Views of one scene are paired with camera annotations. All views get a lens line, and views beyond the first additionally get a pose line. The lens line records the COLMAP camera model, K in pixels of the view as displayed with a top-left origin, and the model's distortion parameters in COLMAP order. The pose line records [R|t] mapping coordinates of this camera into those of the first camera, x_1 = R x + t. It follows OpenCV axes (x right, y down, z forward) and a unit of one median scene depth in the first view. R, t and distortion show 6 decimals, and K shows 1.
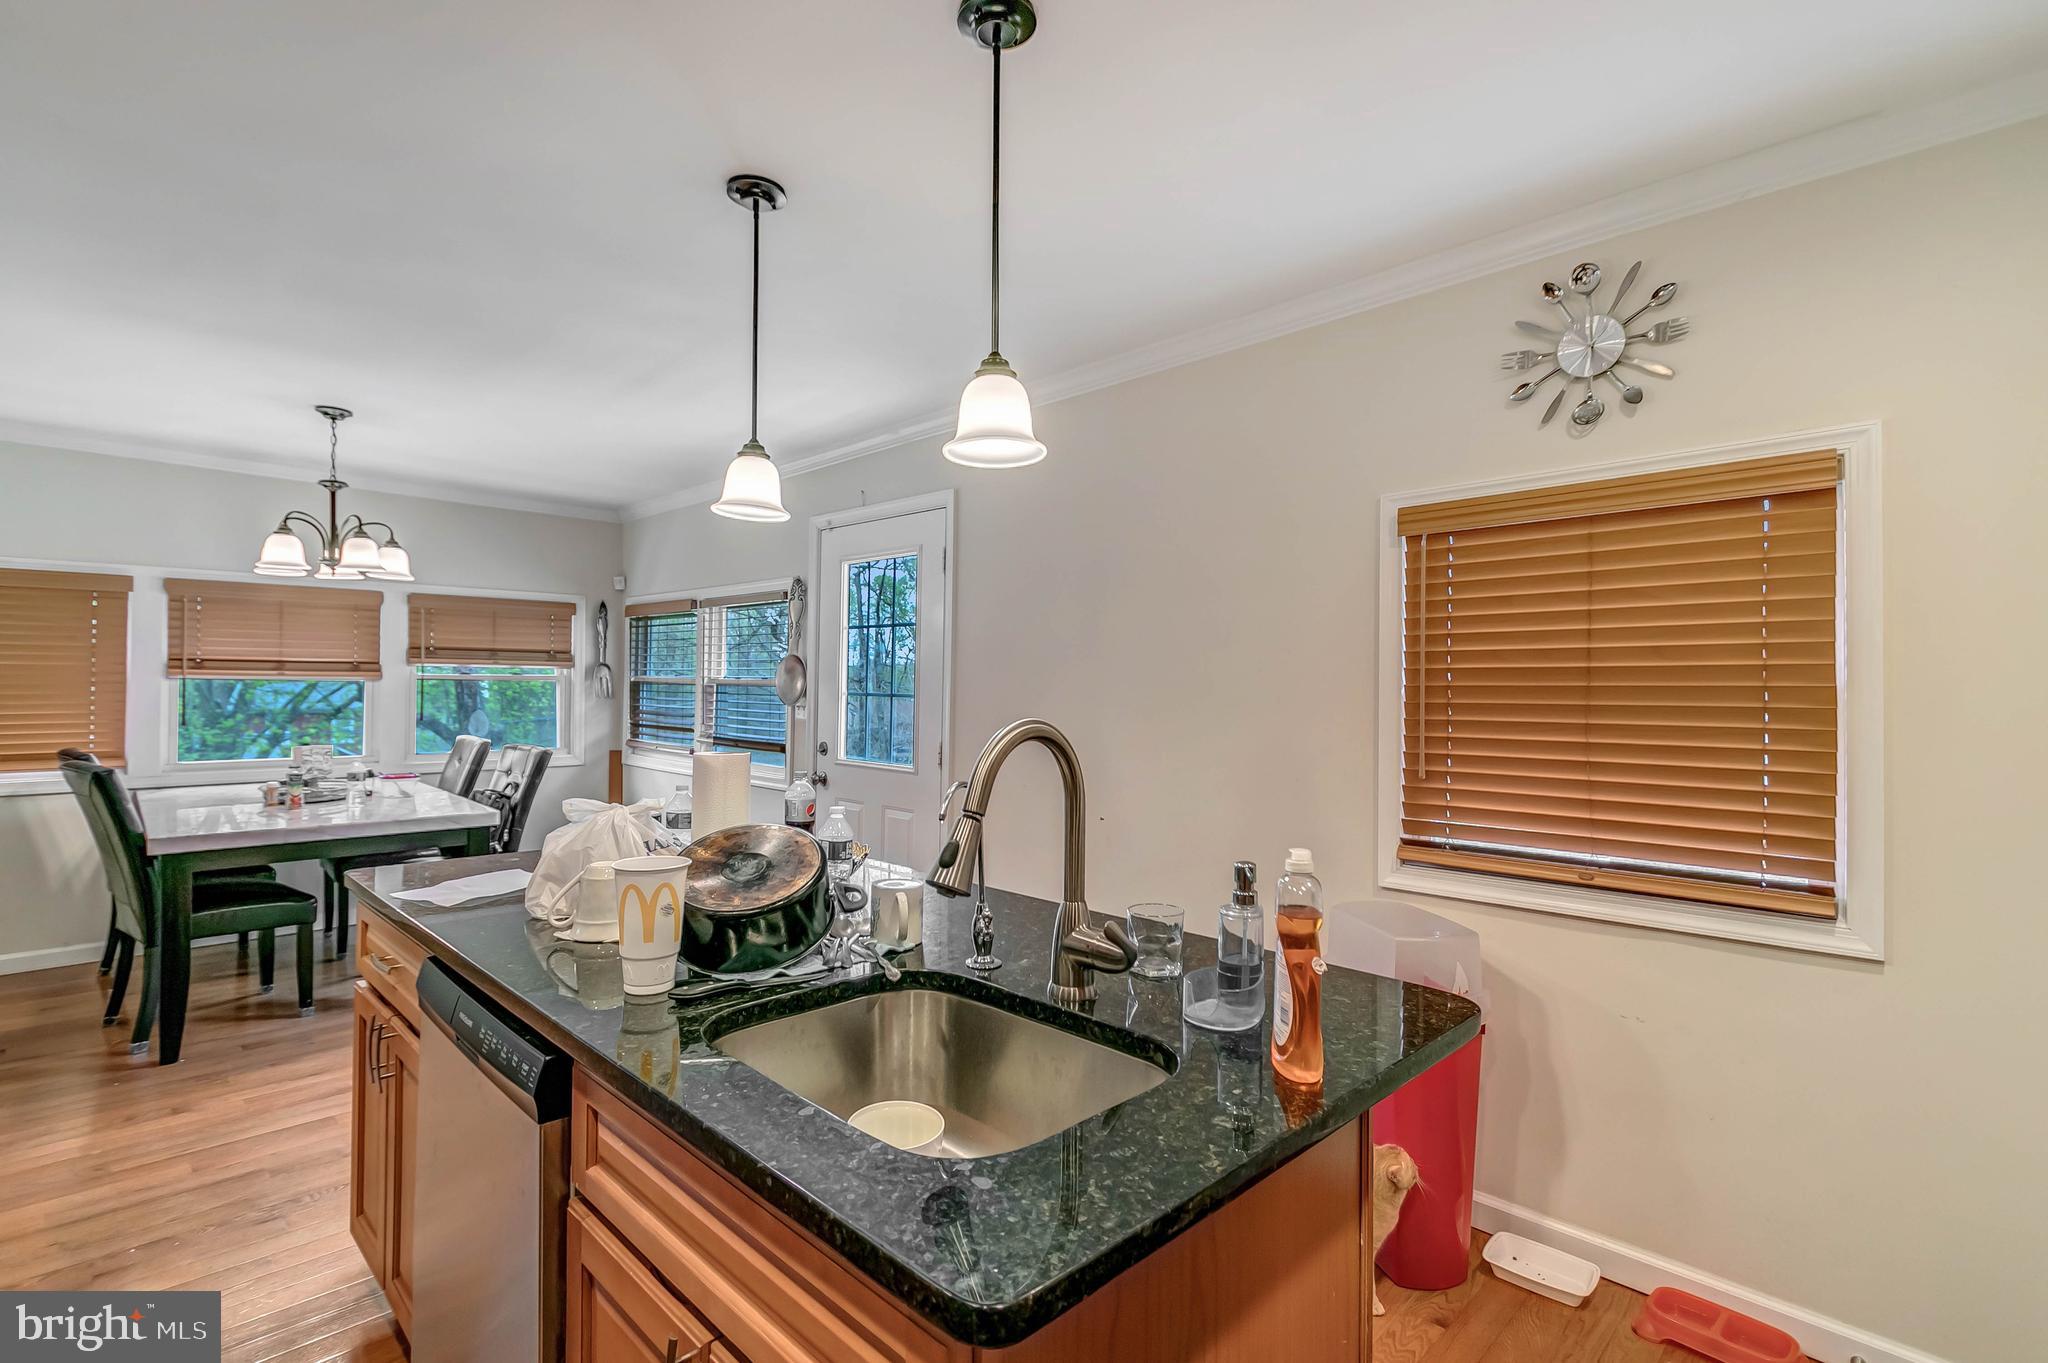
lens RADIAL K [[955.0, 0, 1016.9], [0, 955.0, 673.0], [0, 0, 1]] dist [0.003366, -0.001919]
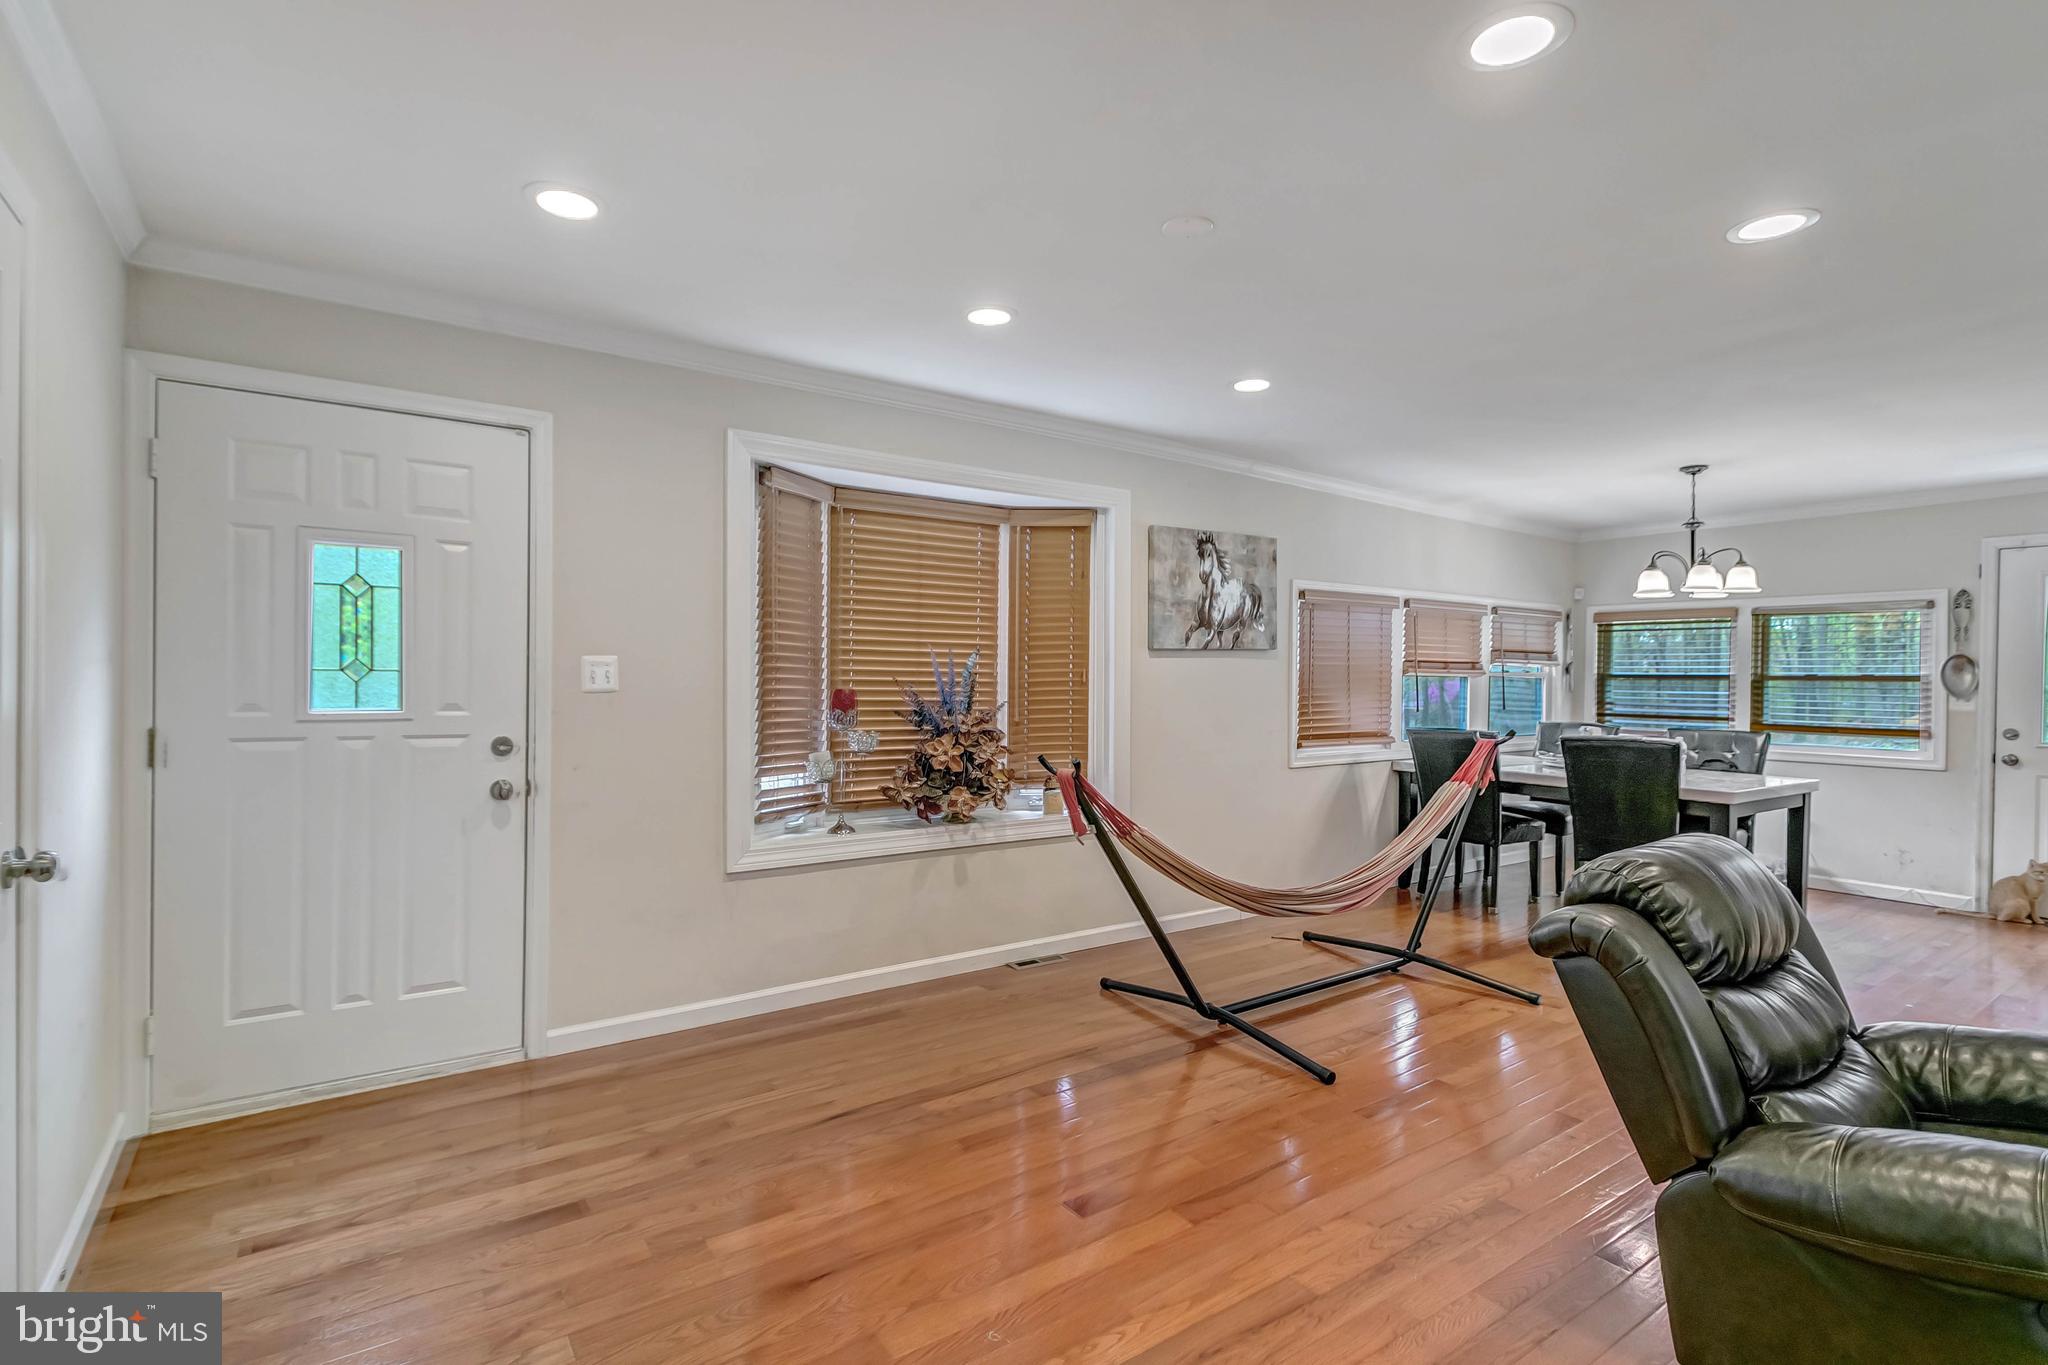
lens RADIAL K [[969.1, 0, 1020.5], [0, 969.1, 677.0], [0, 0, 1]] dist [0.002927, -0.000036]
pose [[0.986628, -0.002078, -0.162975, -1.044128], [0.002774, 0.999988, 0.004041, 0.000693], [0.162964, -0.004439, 0.986622, -0.330046]]
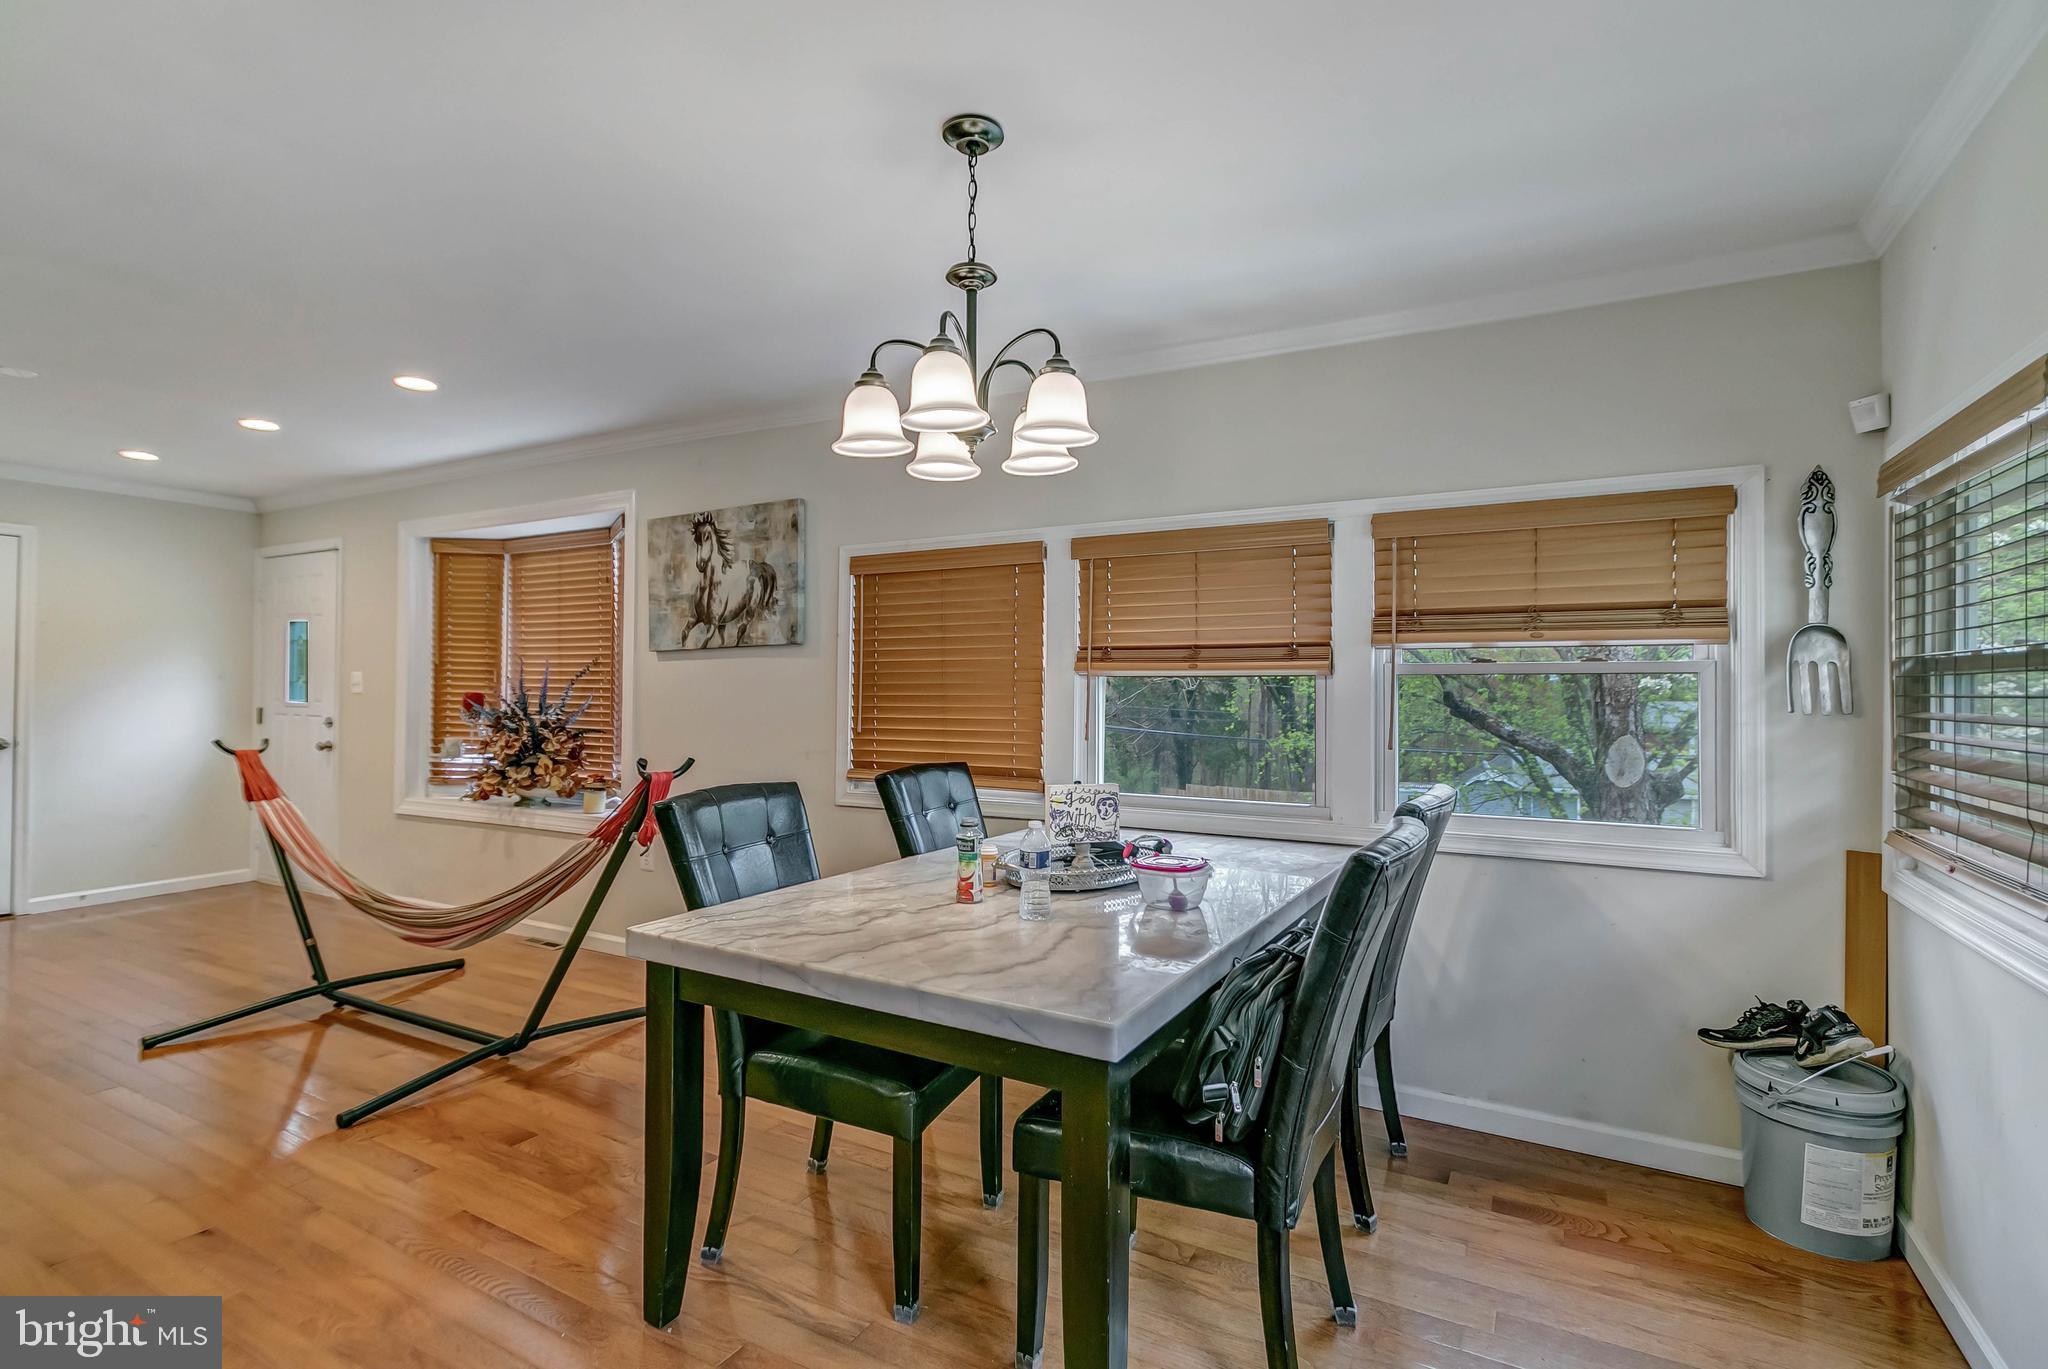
lens RADIAL K [[969.1, 0, 1020.5], [0, 969.1, 679.0], [0, 0, 1]] dist [0.002927, -0.000036]
pose [[0.279128, -0.017048, -0.960102, -0.163894], [0.005377, 0.999854, -0.016191, 0.018436], [0.960239, -0.000643, 0.279180, 0.657887]]
